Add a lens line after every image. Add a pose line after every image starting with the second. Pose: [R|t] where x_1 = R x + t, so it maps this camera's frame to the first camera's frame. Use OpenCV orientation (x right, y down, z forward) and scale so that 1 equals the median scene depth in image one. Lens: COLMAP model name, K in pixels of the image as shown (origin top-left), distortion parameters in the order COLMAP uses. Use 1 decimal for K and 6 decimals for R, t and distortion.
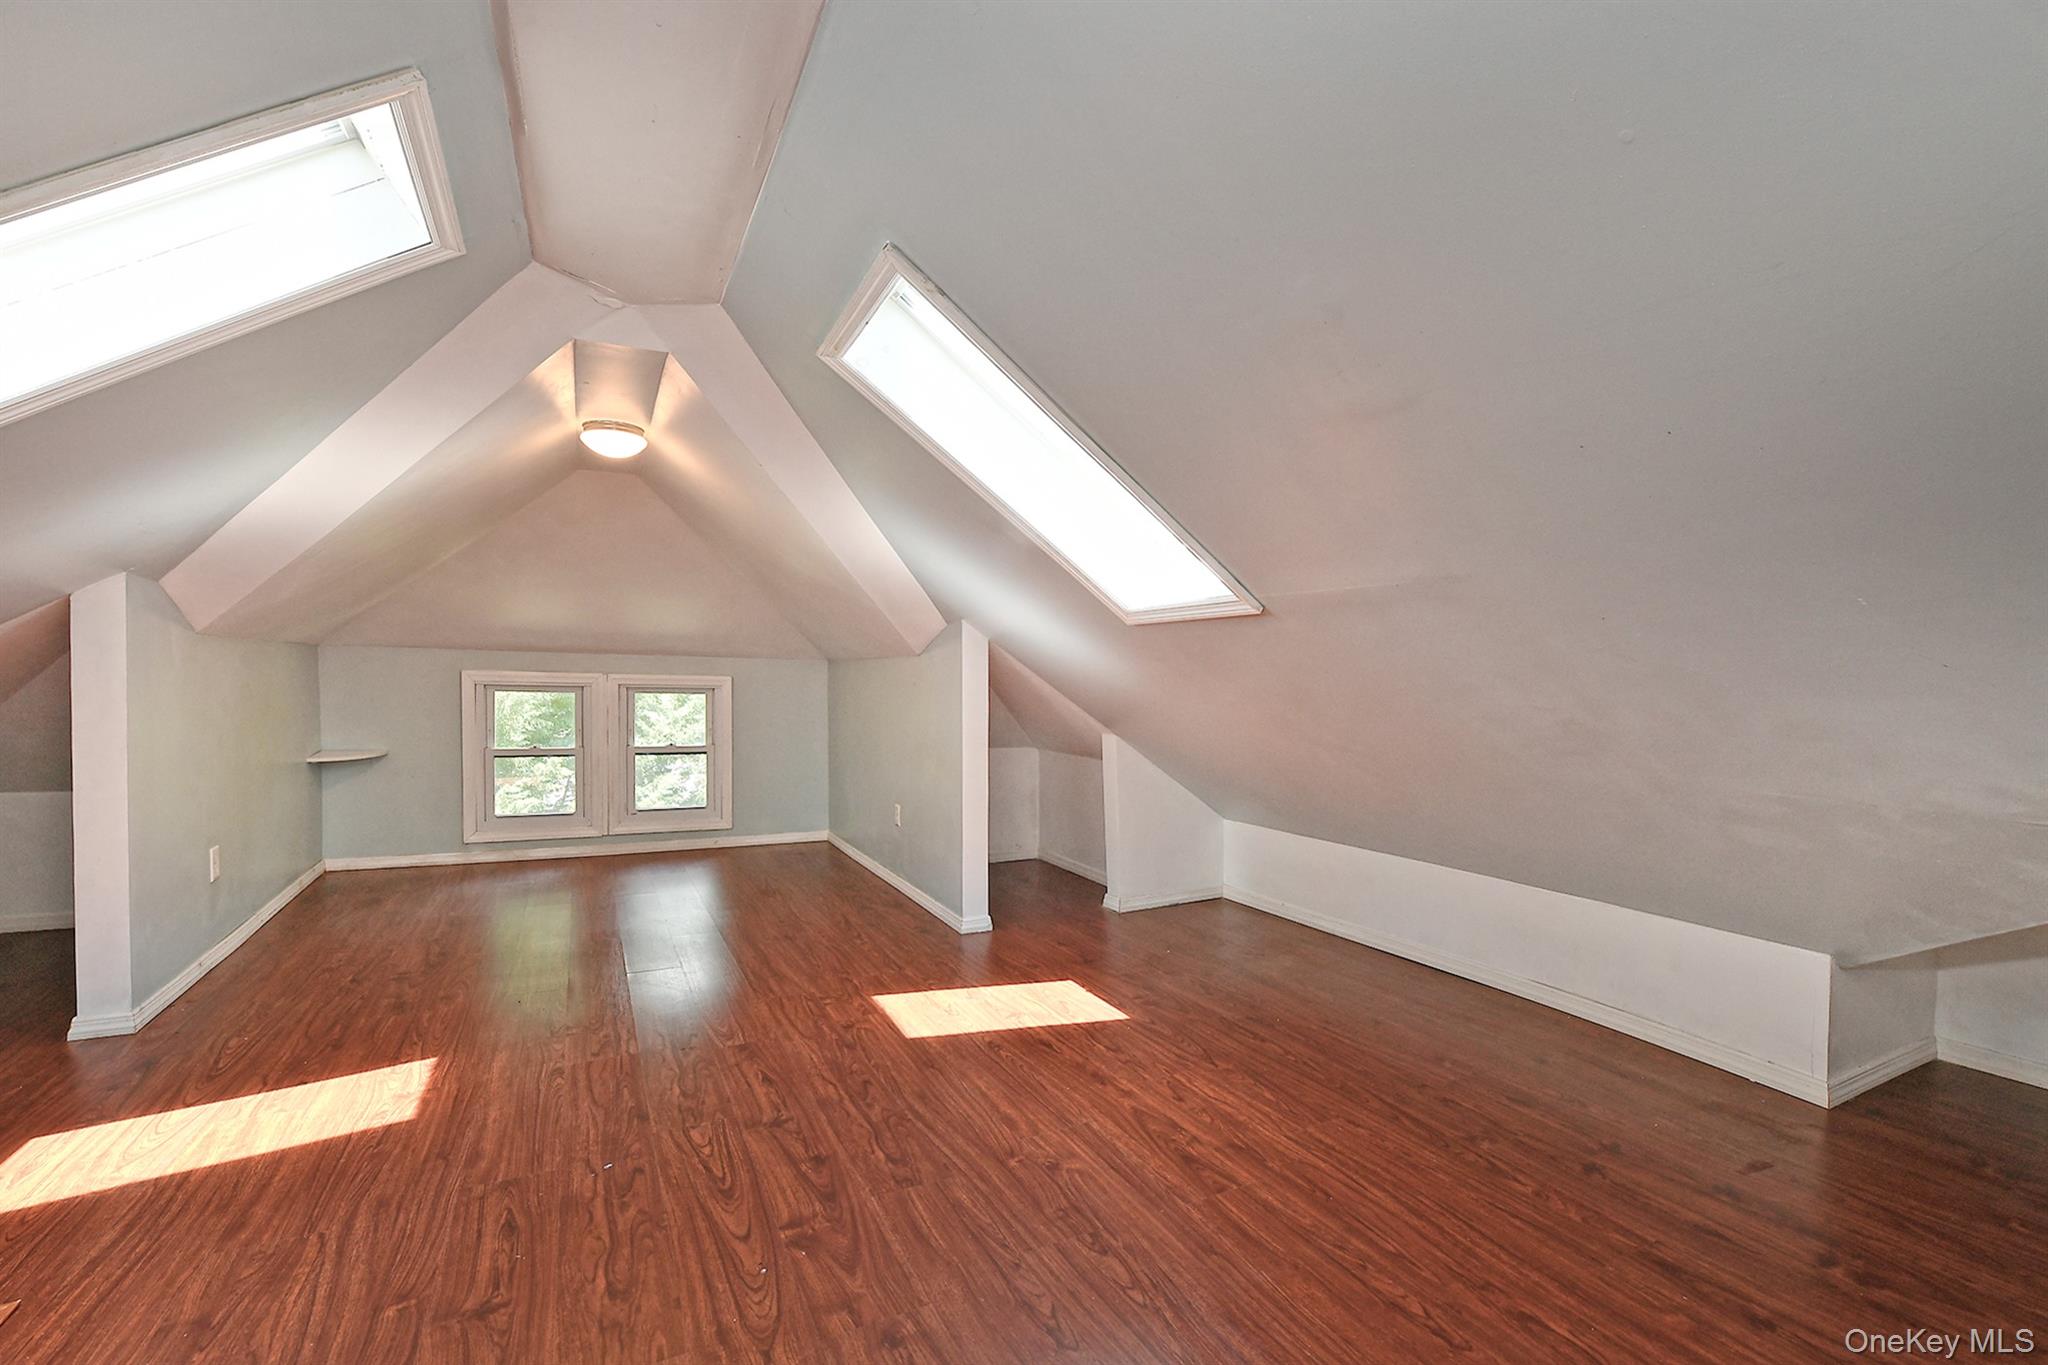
lens RADIAL K [[886.4, 0, 1026.7], [0, 886.4, 695.3], [0, 0, 1]] dist [-0.010711, -0.000612]
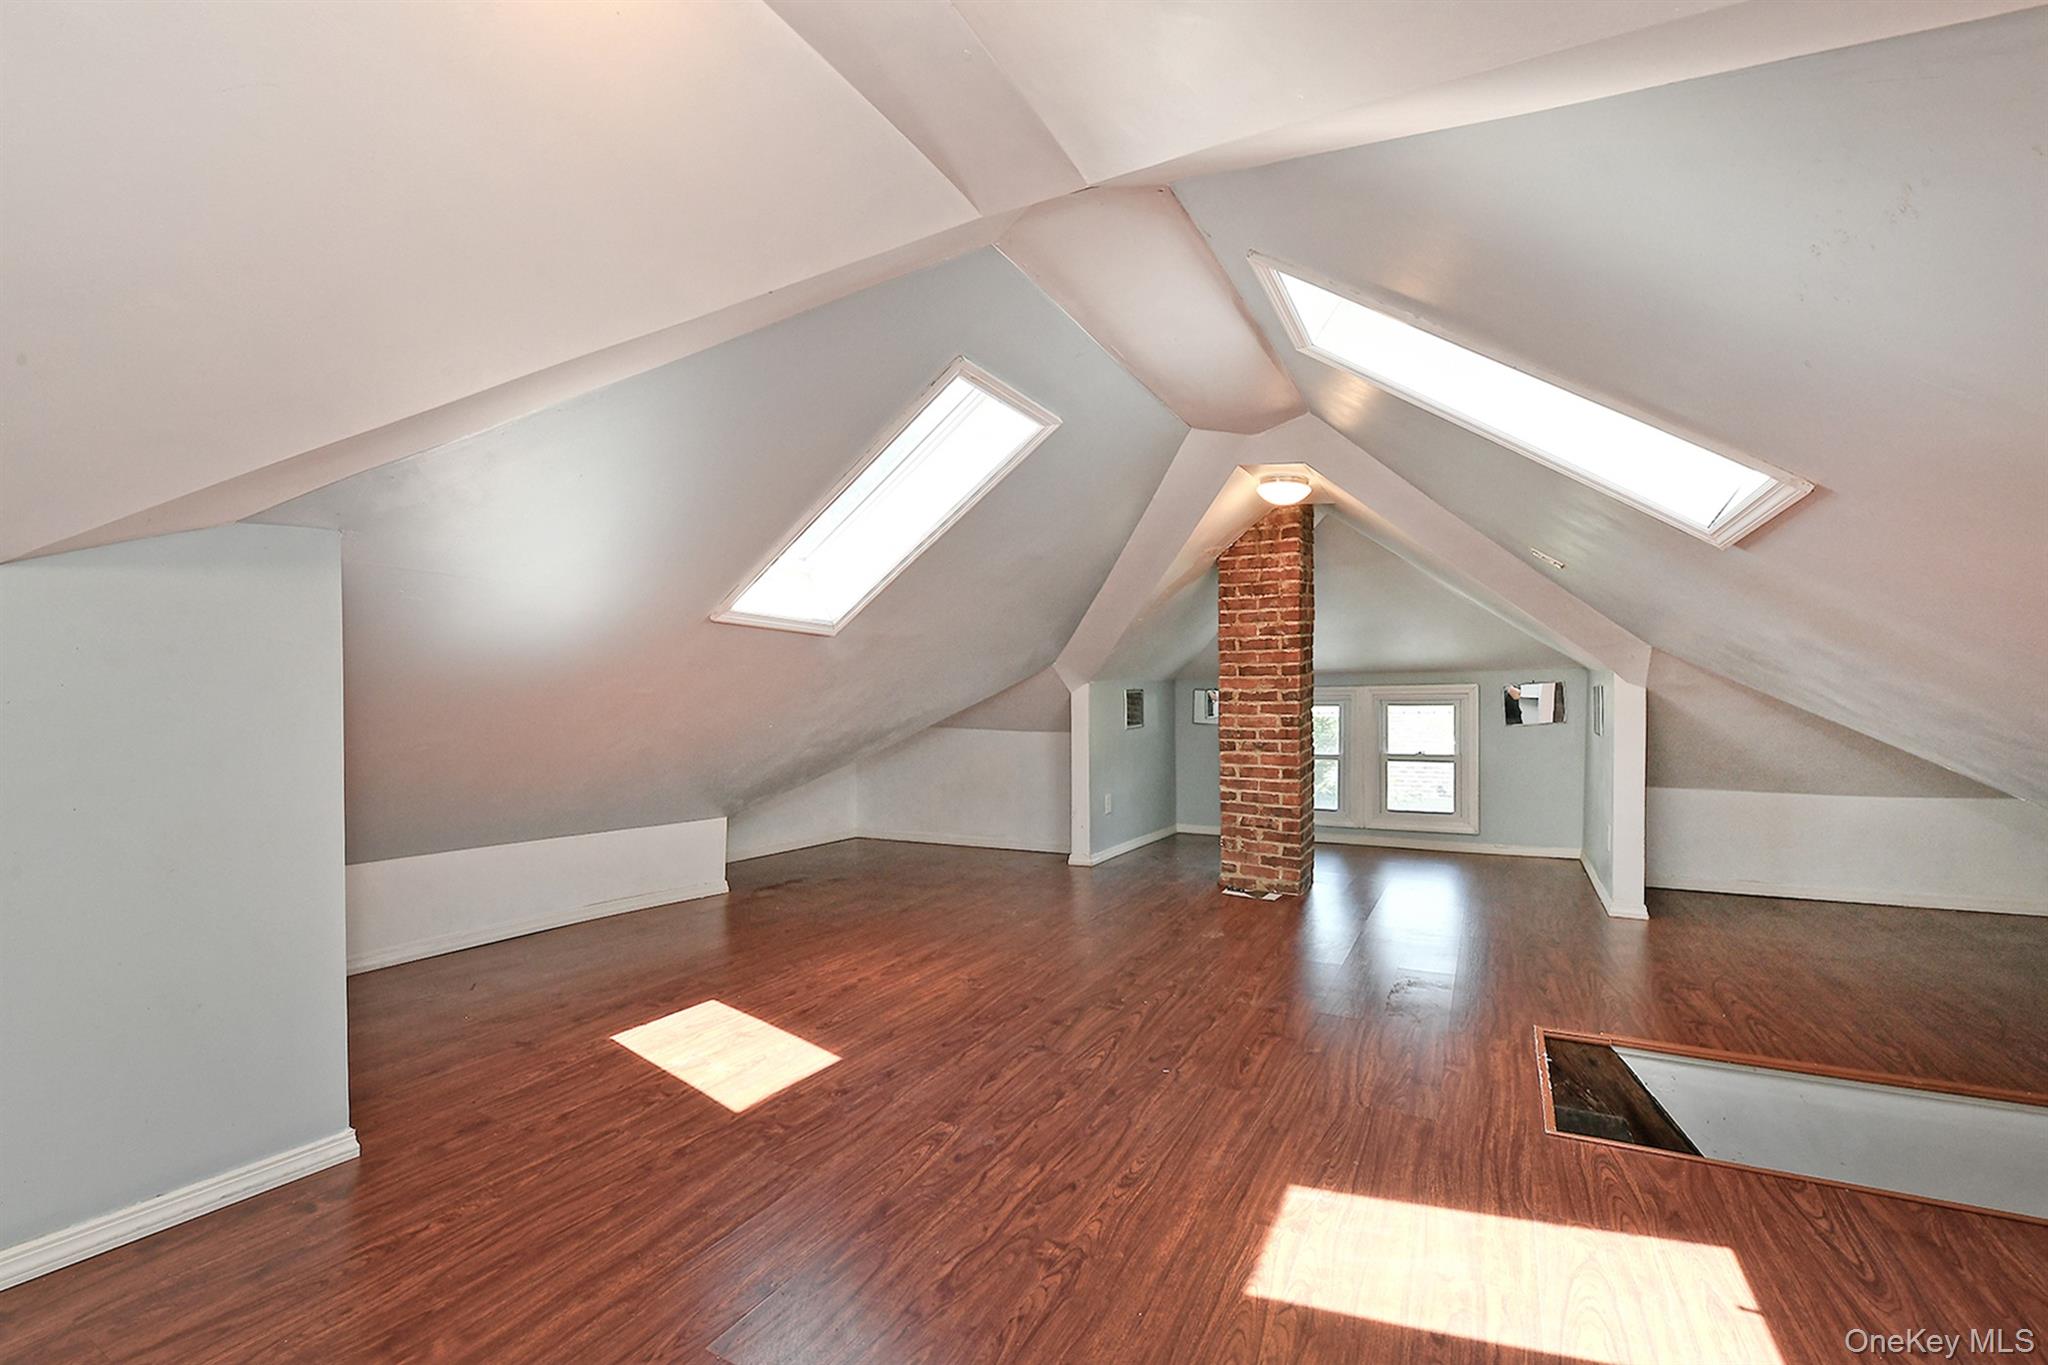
lens RADIAL K [[886.4, 0, 1026.7], [0, 886.4, 695.3], [0, 0, 1]] dist [-0.010711, -0.000612]
pose [[-0.585548, -0.002726, 0.810633, -1.275408], [-0.002757, 0.999995, 0.001371, -0.000441], [-0.810633, -0.001432, -0.585553, 1.758448]]
